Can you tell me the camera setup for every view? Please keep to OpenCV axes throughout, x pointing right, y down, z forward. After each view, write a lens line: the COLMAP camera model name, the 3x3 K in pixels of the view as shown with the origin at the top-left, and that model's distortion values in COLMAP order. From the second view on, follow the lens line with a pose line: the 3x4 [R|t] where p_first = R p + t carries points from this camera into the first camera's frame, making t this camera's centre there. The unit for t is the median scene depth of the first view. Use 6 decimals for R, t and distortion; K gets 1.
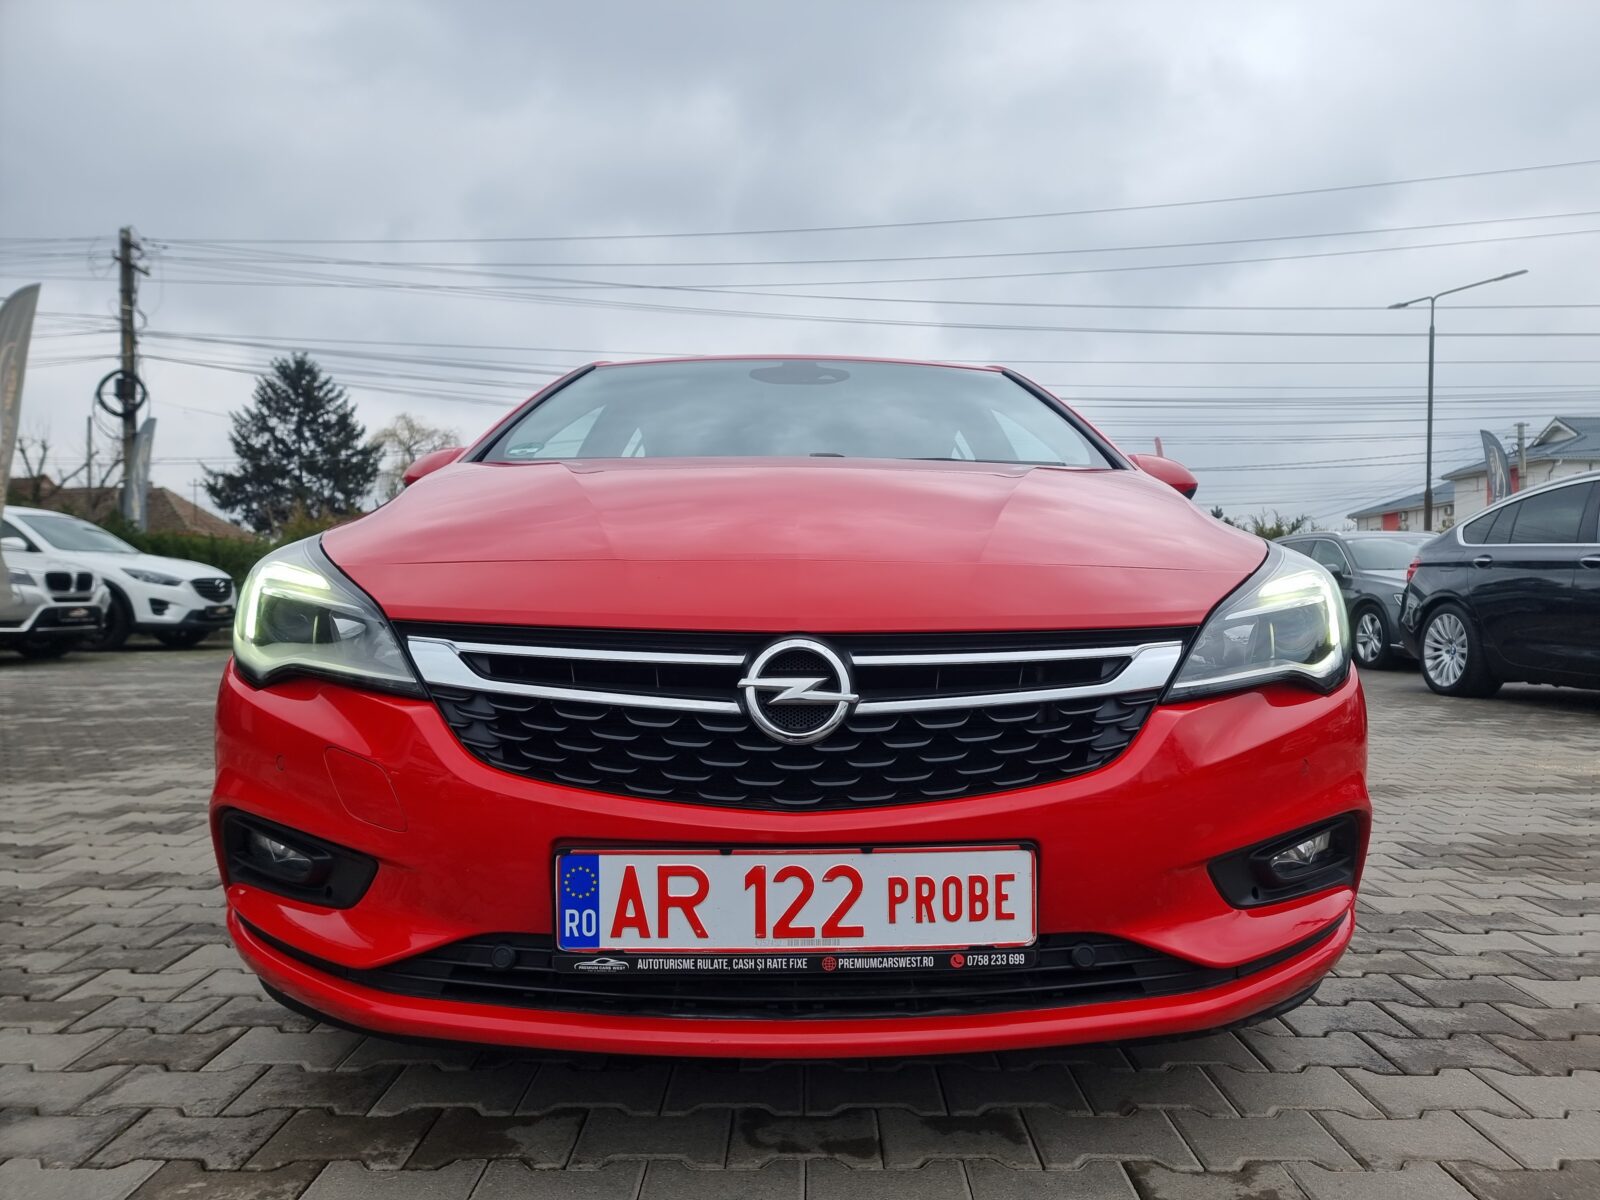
lens RADIAL K [[1149.2, 0, 818.0], [0, 1149.2, 573.4], [0, 0, 1]] dist [0.082088, -0.079574]
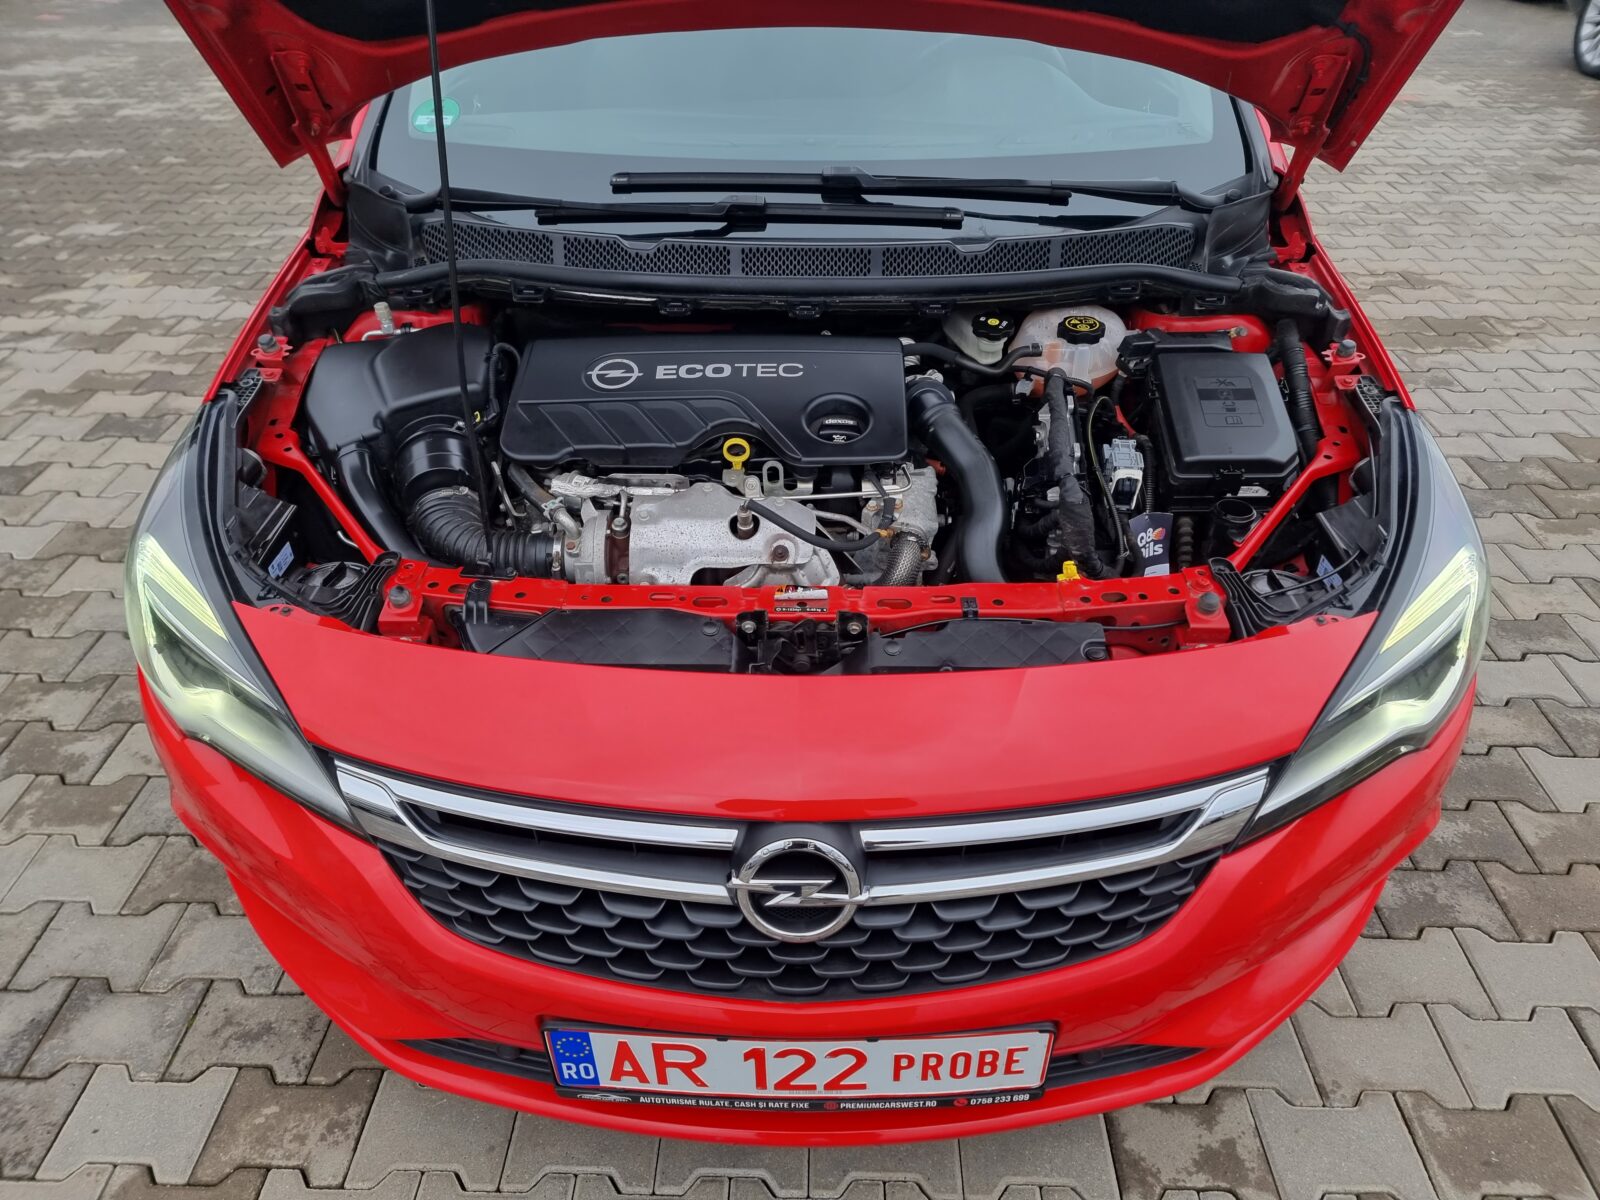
lens RADIAL K [[1151.0, 0, 800.0], [0, 1151.0, 600.0], [0, 0, 1]] dist [0.080097, -0.076224]
pose [[0.999466, 0.013645, -0.029685, 0.006510], [0.007197, 0.794341, 0.607430, -0.600169], [0.031869, -0.607319, 0.793819, 0.455286]]
